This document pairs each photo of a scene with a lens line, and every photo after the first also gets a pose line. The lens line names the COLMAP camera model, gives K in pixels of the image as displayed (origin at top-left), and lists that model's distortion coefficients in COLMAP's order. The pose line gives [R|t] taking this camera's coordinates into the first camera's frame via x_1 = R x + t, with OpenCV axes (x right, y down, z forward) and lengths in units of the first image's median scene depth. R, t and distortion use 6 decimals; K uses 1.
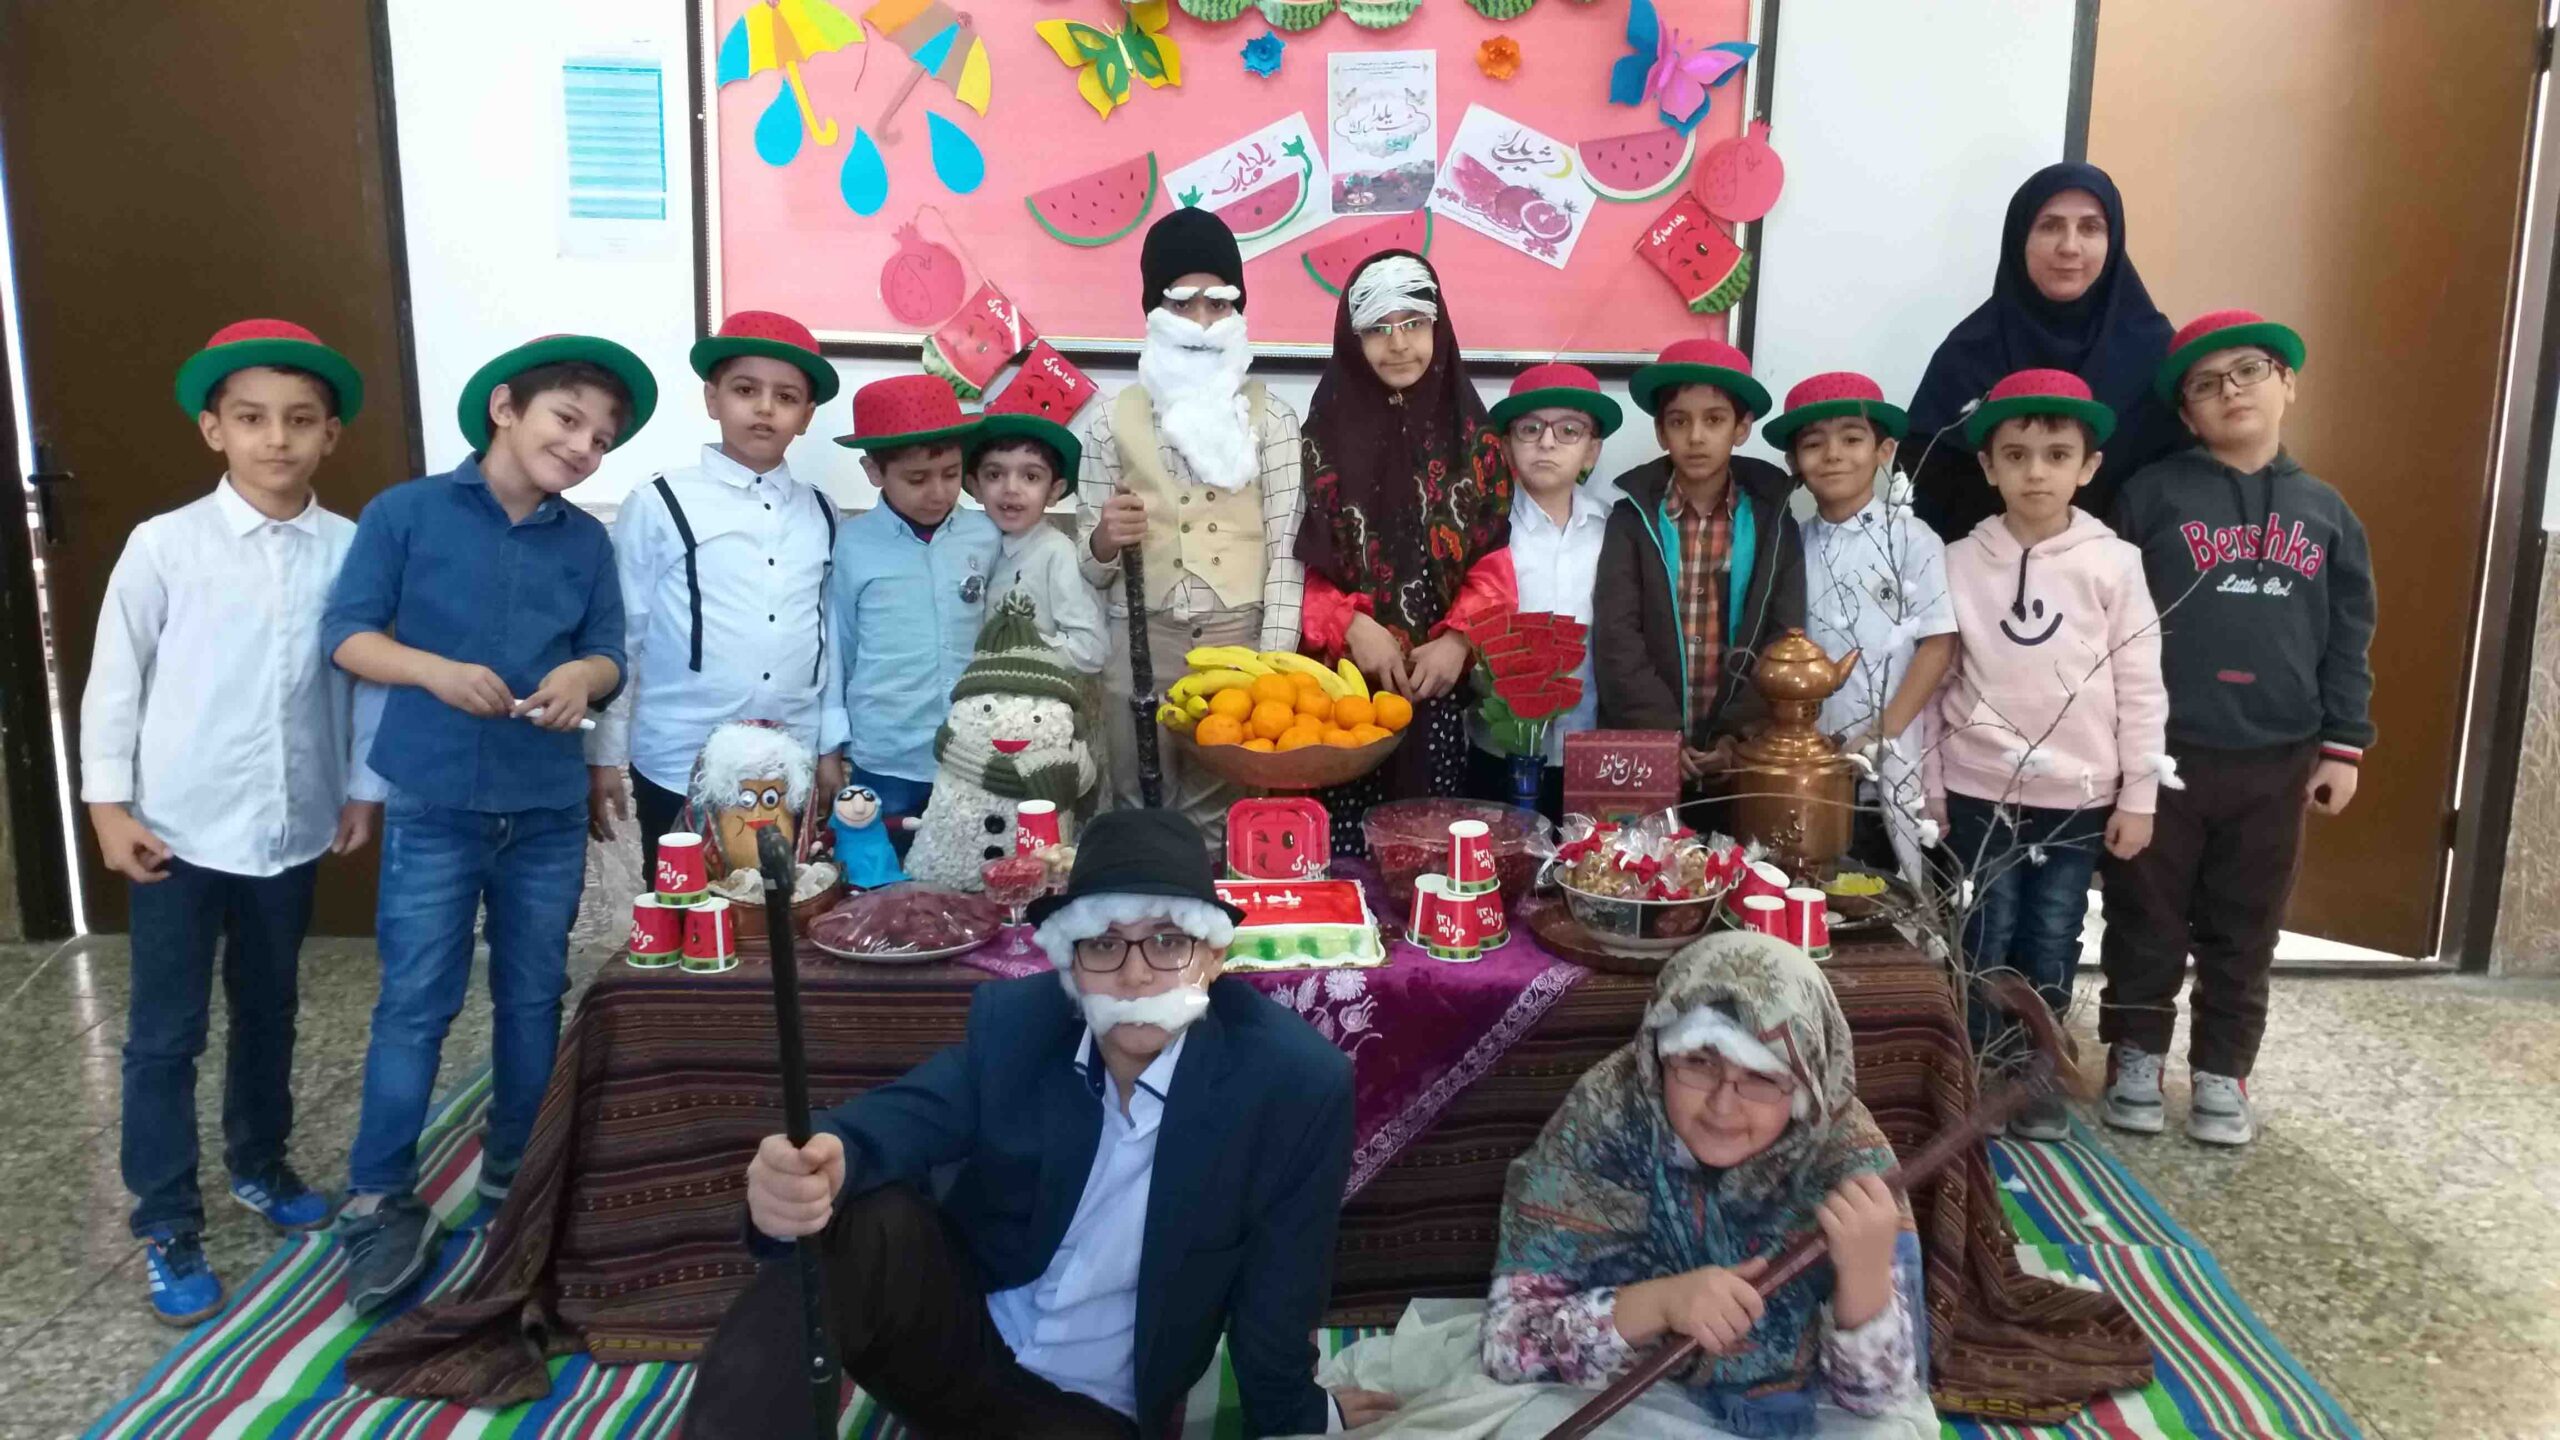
lens RADIAL K [[2023.5, 0, 1278.5], [0, 2023.5, 733.4], [0, 0, 1]] dist [0.131095, -0.214694]
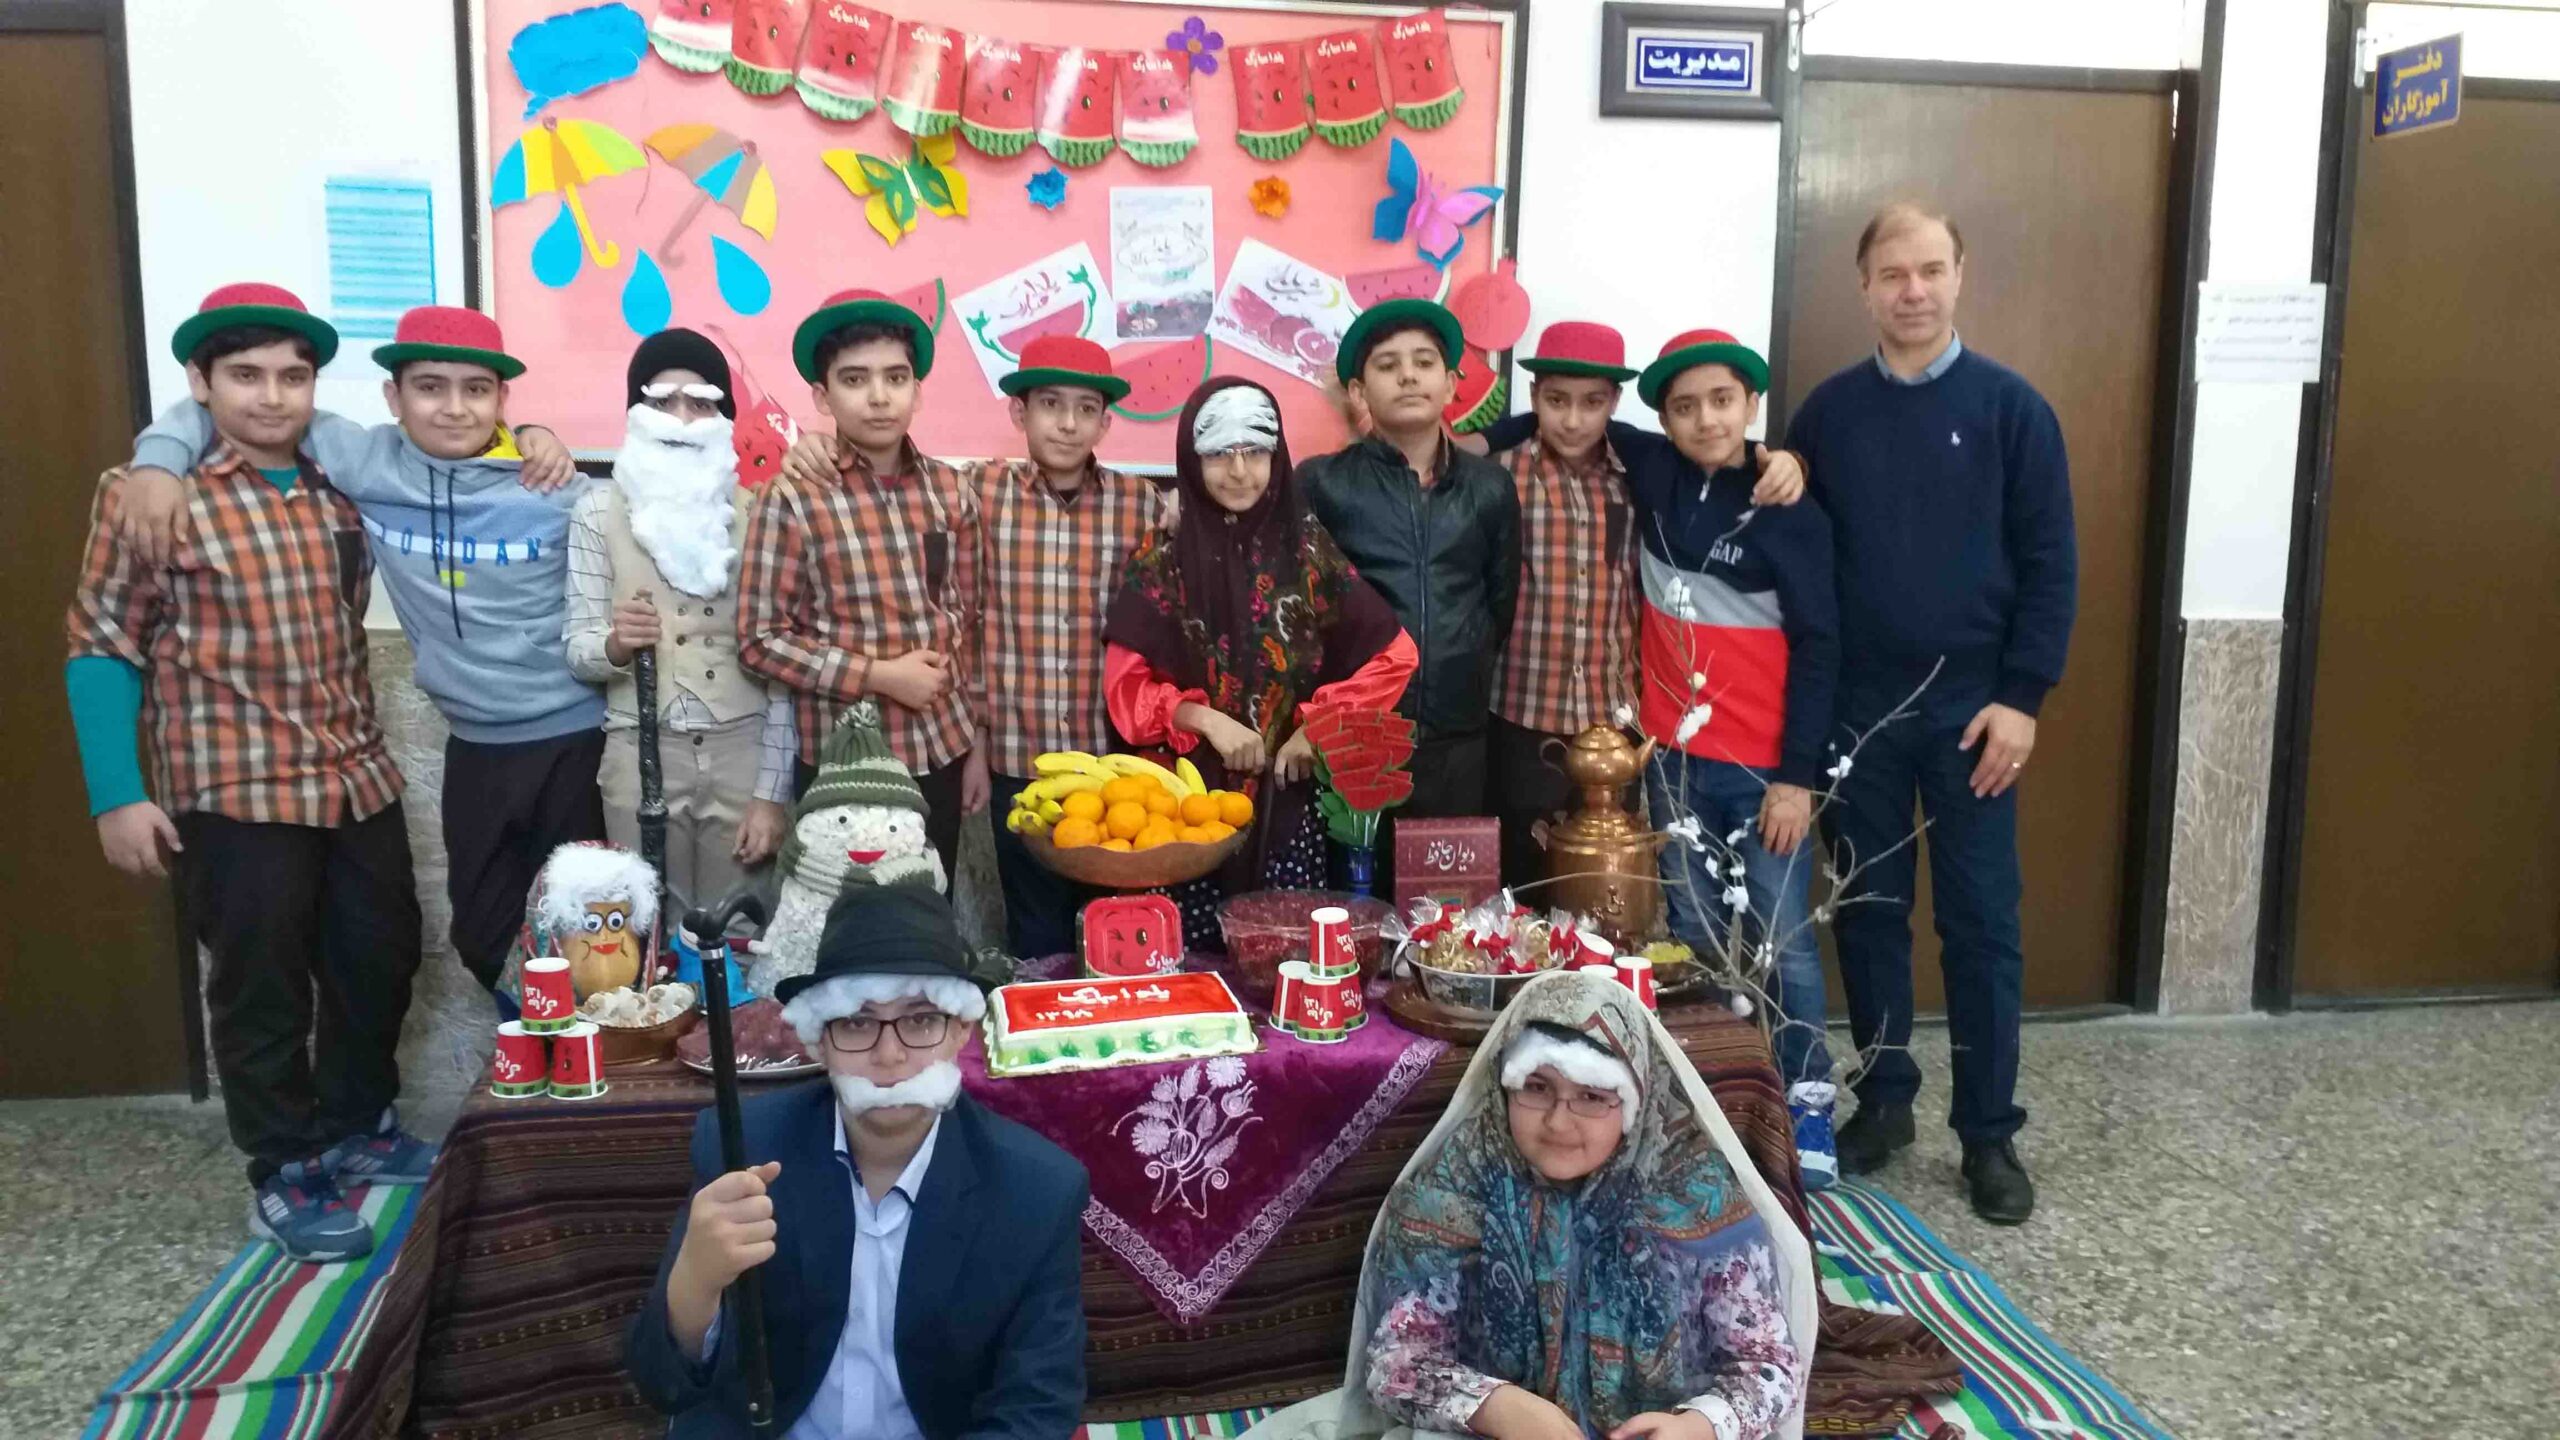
lens RADIAL K [[2037.1, 0, 1290.6], [0, 2037.1, 711.4], [0, 0, 1]] dist [0.126274, -0.231375]
pose [[0.982863, -0.027151, 0.182325, -0.112246], [0.038860, 0.997383, -0.060960, 0.004669], [-0.180193, 0.067000, 0.981347, -0.044053]]
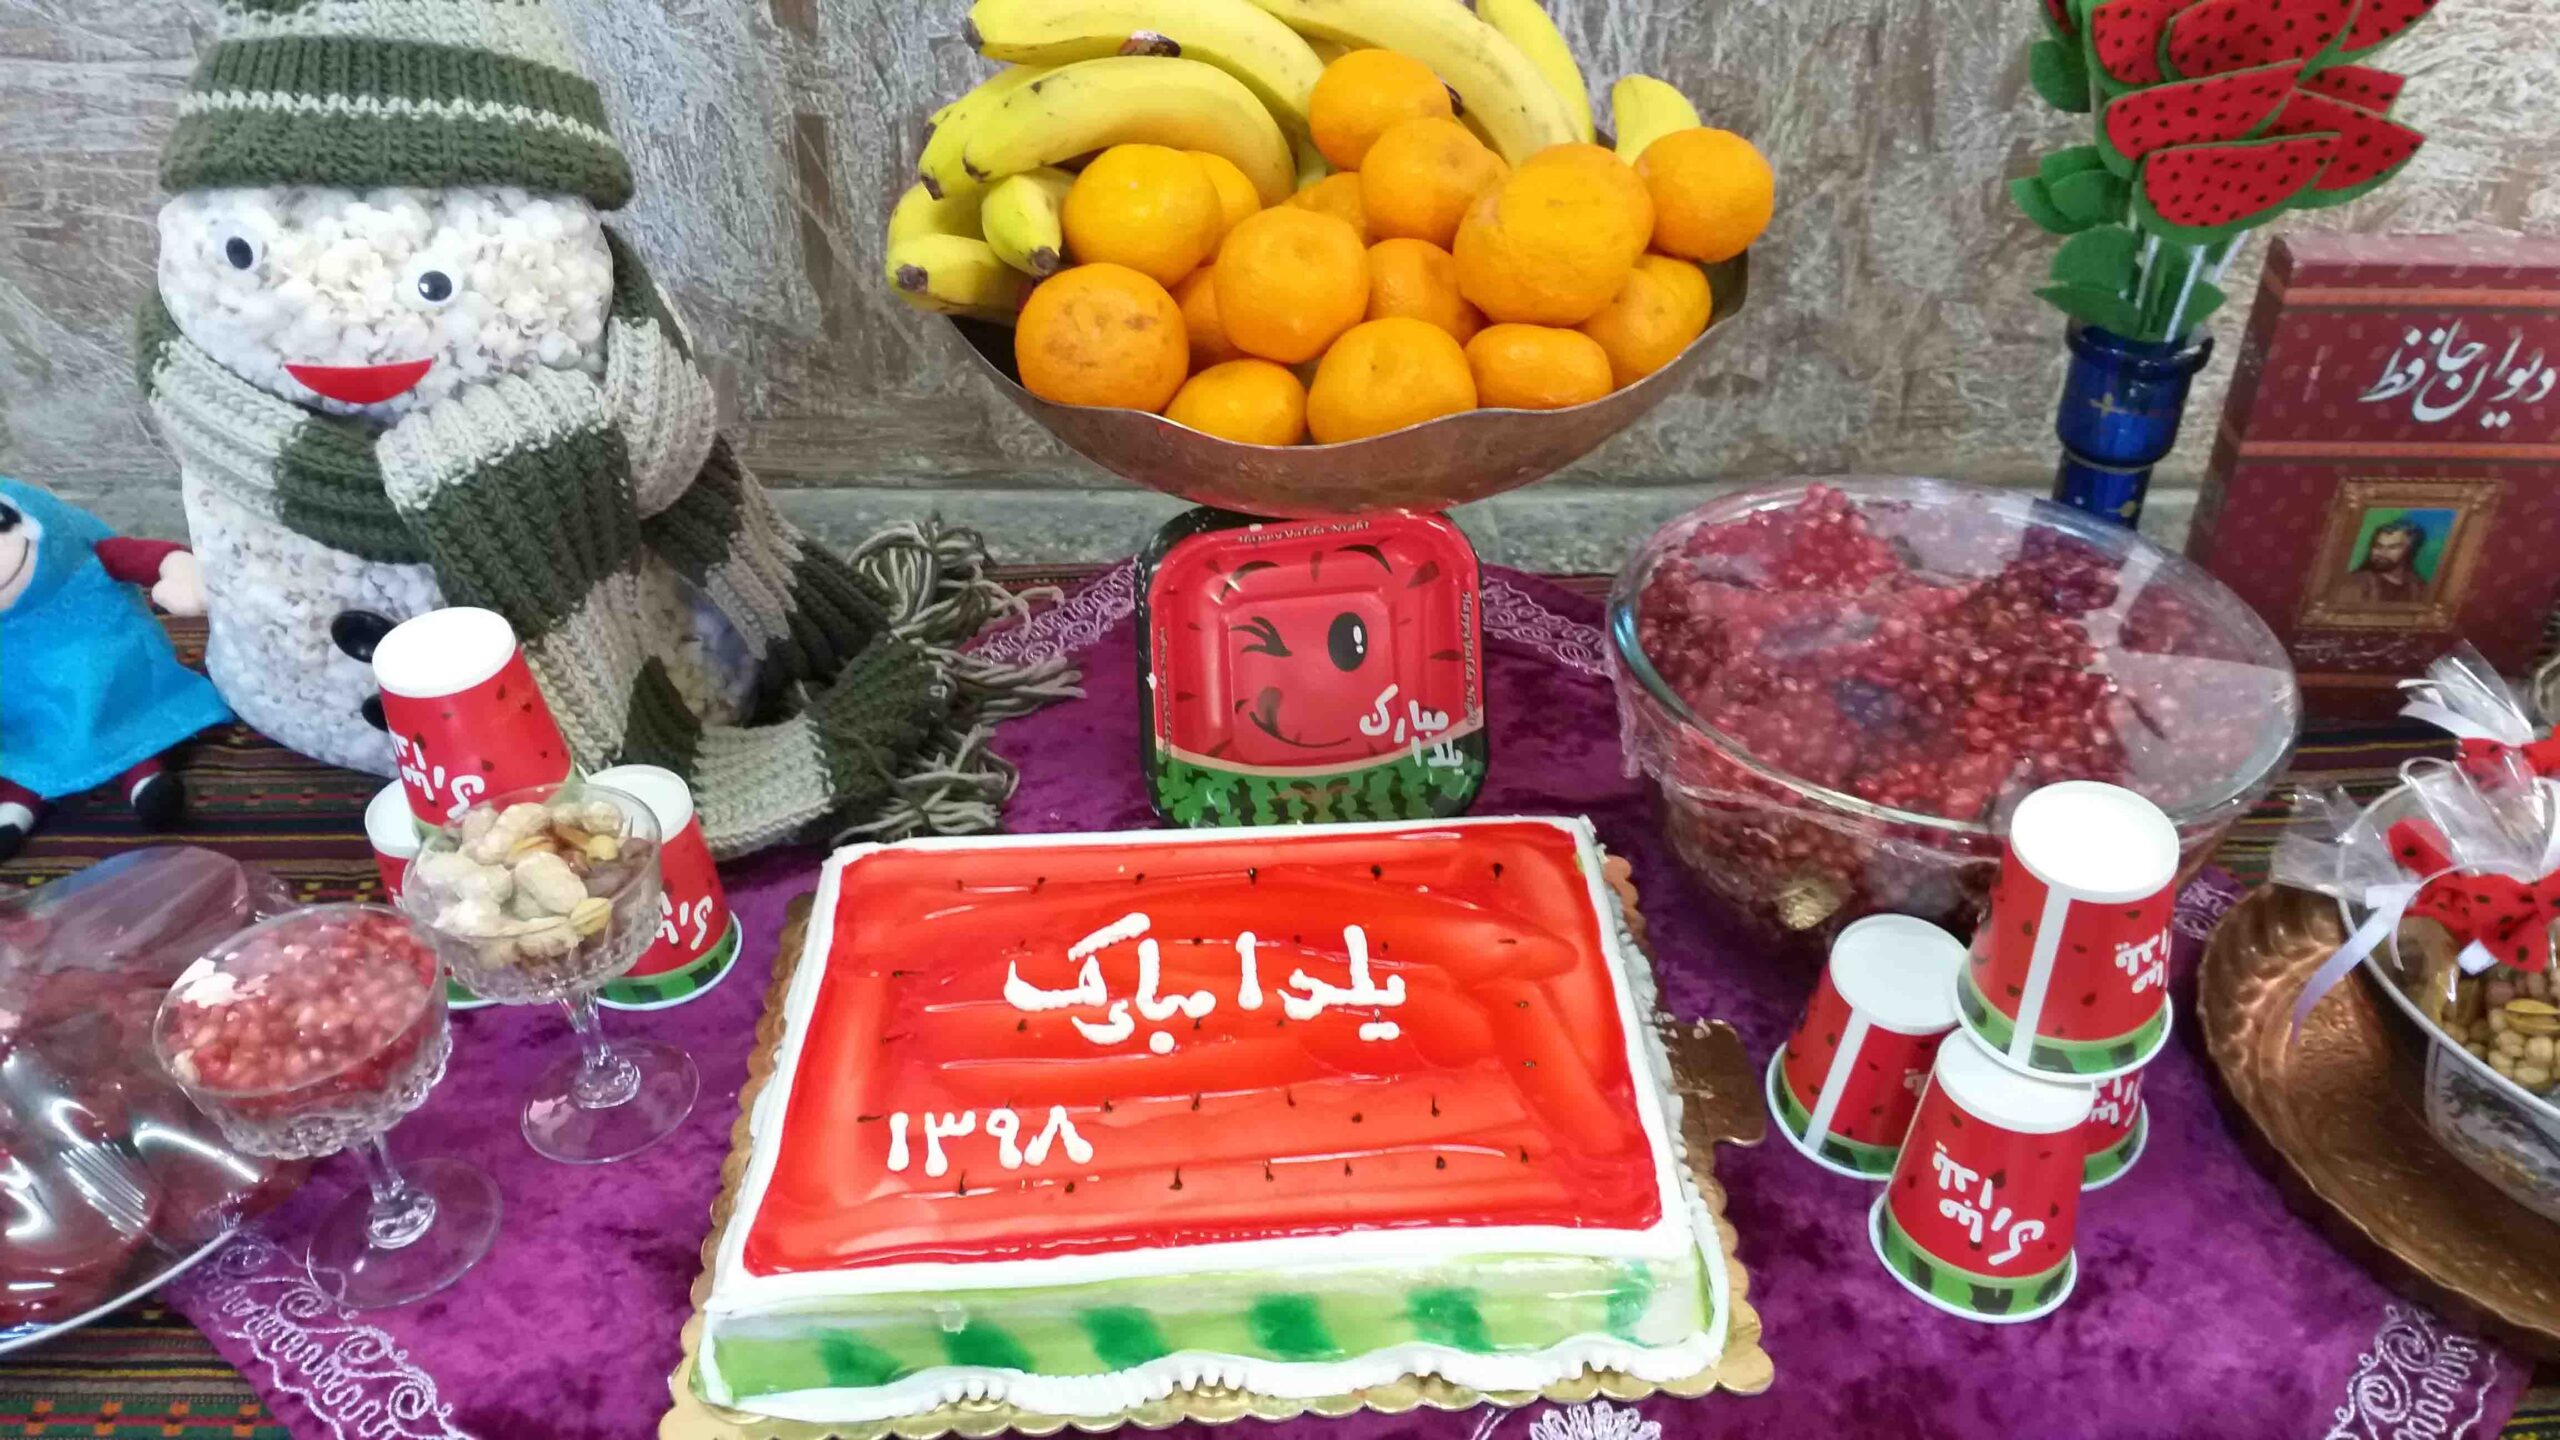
lens RADIAL K [[2037.1, 0, 1290.6], [0, 2037.1, 711.4], [0, 0, 1]] dist [0.126274, -0.231375]
pose [[0.999842, -0.015184, -0.009249, -0.001600], [0.017632, 0.913603, 0.406225, -0.068494], [0.002282, -0.406324, 0.913726, 0.743364]]
